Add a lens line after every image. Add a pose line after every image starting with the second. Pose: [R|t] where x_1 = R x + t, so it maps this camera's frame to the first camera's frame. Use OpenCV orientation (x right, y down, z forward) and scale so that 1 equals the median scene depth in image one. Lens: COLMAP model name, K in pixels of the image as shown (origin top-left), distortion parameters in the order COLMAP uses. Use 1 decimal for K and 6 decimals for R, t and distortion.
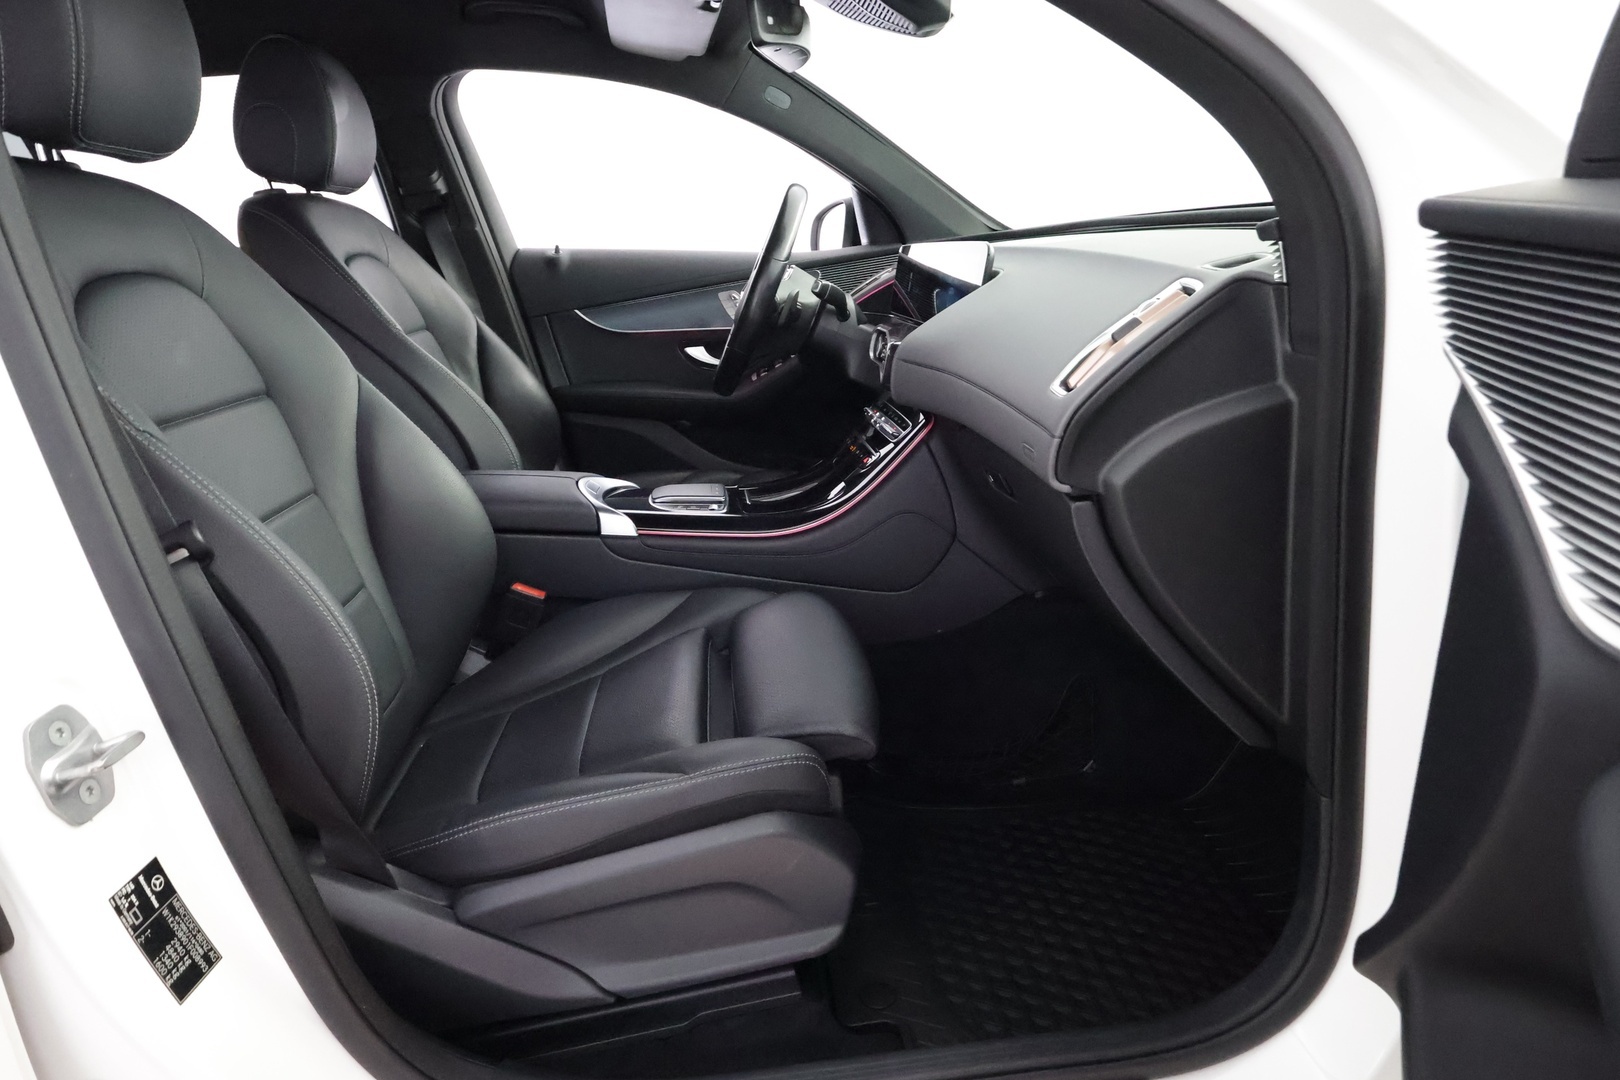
lens RADIAL K [[961.5, 0, 810.0], [0, 961.5, 540.0], [0, 0, 1]] dist [-0.007793, -0.000924]
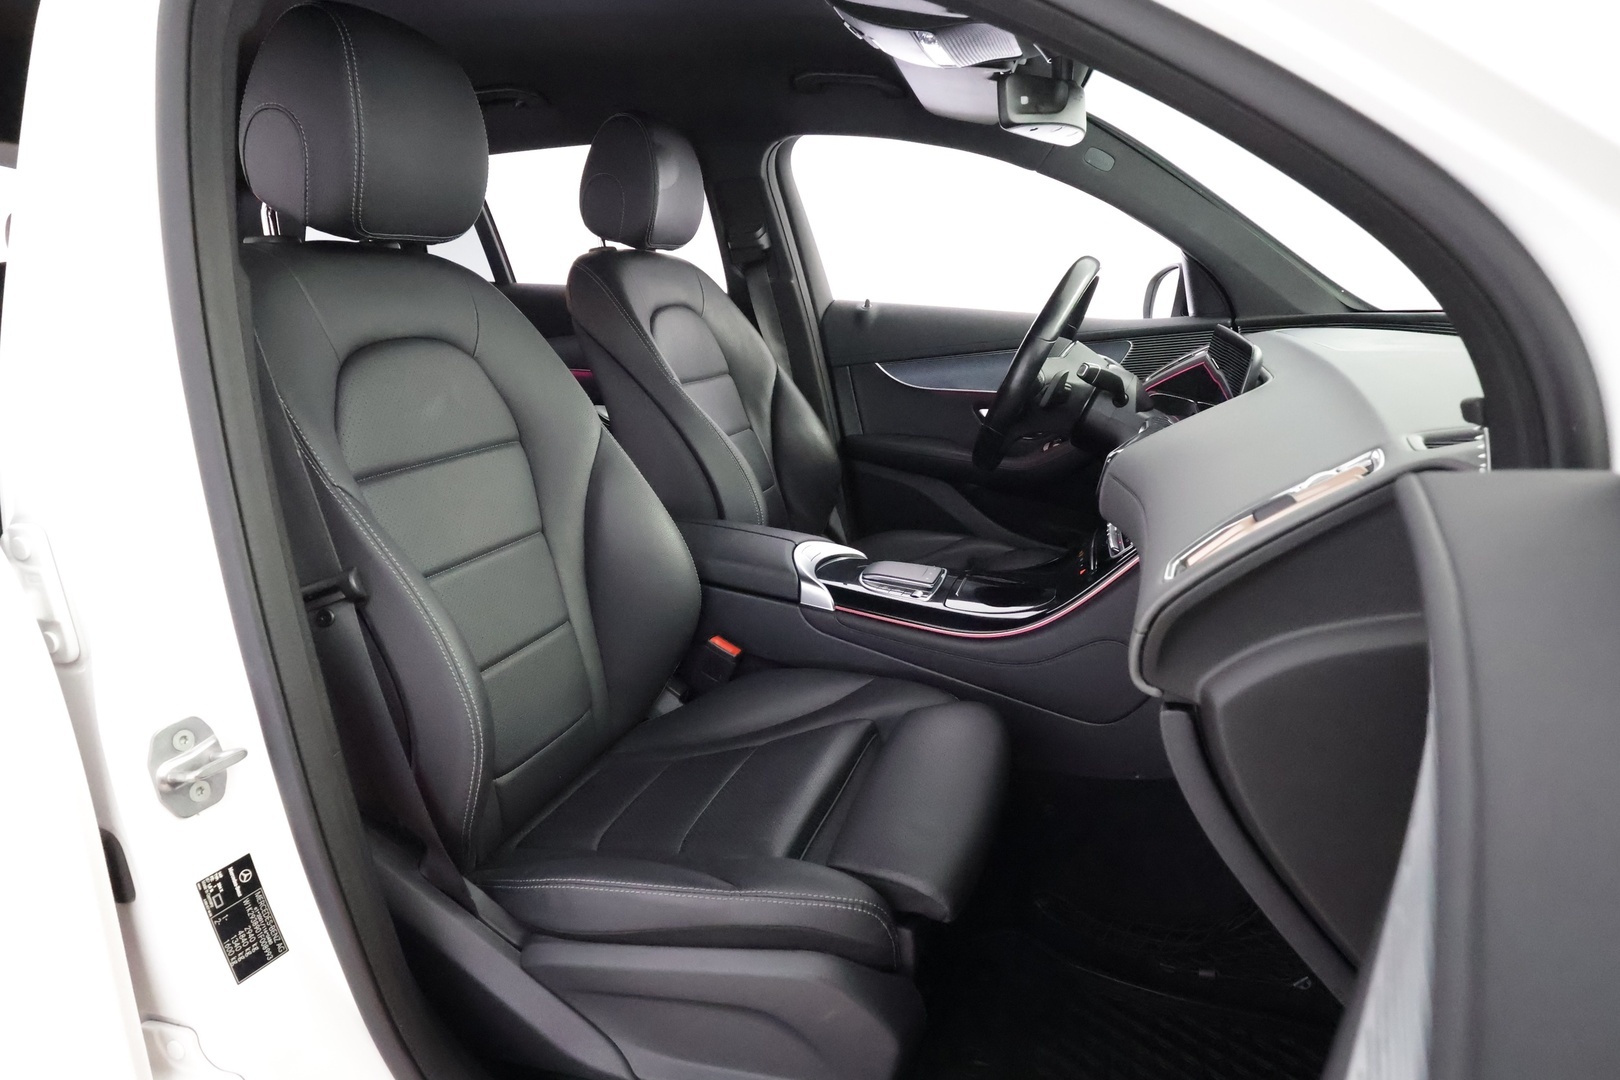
lens RADIAL K [[961.5, 0, 810.0], [0, 961.5, 540.0], [0, 0, 1]] dist [-0.007793, -0.000924]
pose [[0.914048, 0.146659, -0.378163, 0.195494], [-0.155386, 0.987825, 0.007518, -0.096425], [0.374662, 0.051890, 0.925708, 0.079154]]
